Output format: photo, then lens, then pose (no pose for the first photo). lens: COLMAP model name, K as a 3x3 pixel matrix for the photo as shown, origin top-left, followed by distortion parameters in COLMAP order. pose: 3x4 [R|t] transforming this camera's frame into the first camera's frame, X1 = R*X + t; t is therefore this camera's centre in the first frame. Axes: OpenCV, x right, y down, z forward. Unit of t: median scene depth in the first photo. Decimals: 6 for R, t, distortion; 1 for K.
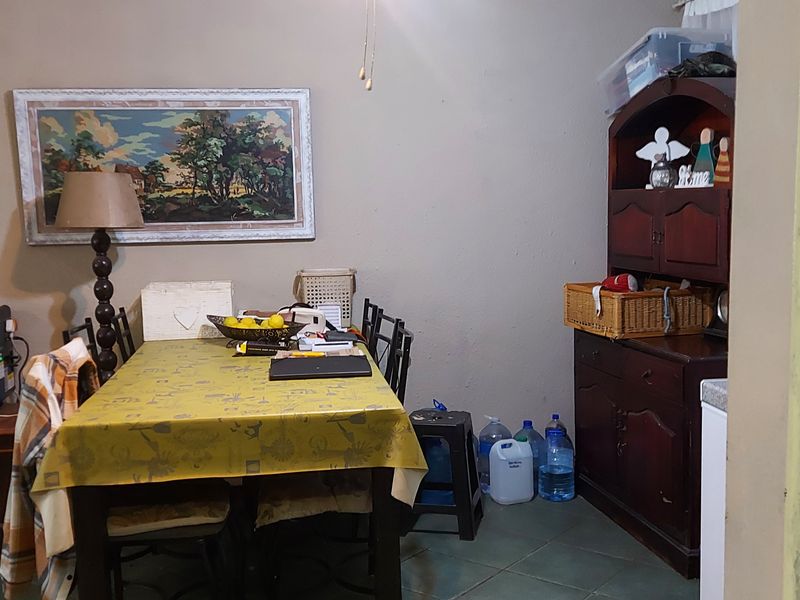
lens RADIAL K [[943.5, 0, 405.2], [0, 943.5, 304.1], [0, 0, 1]] dist [0.182829, -0.372753]
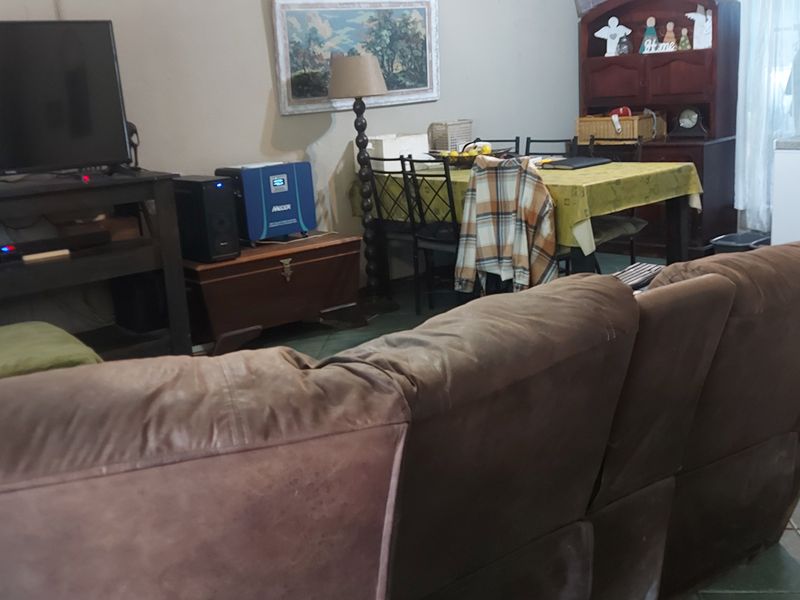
lens RADIAL K [[943.5, 0, 405.2], [0, 943.5, 304.1], [0, 0, 1]] dist [0.182829, -0.372753]
pose [[0.849531, -0.163223, 0.501653, -0.966597], [0.110048, 0.984842, 0.134076, 0.040211], [-0.515933, -0.058695, 0.854616, -0.253841]]
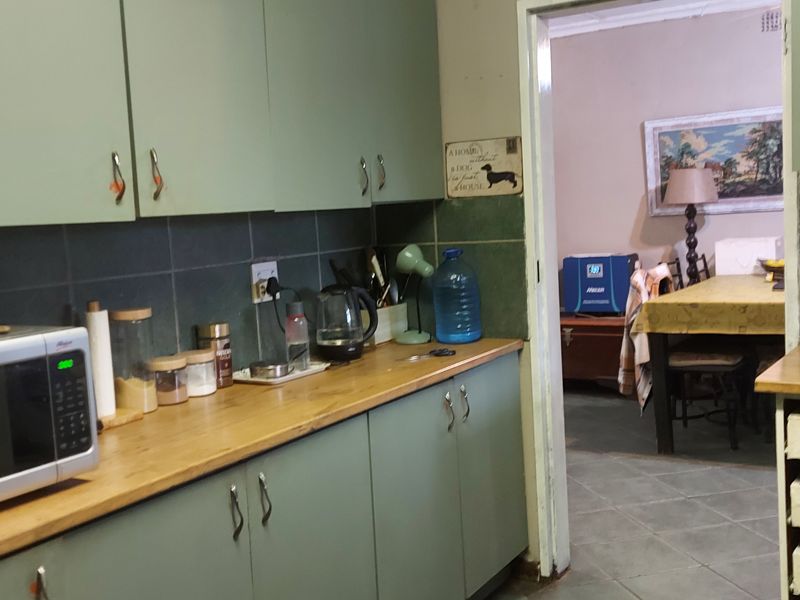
lens RADIAL K [[943.5, 0, 405.2], [0, 943.5, 304.1], [0, 0, 1]] dist [0.182829, -0.372753]
pose [[0.782228, 0.033452, -0.622094, 0.294611], [-0.020779, 0.999403, 0.027613, 0.051611], [0.622646, -0.008673, 0.782456, -0.524785]]
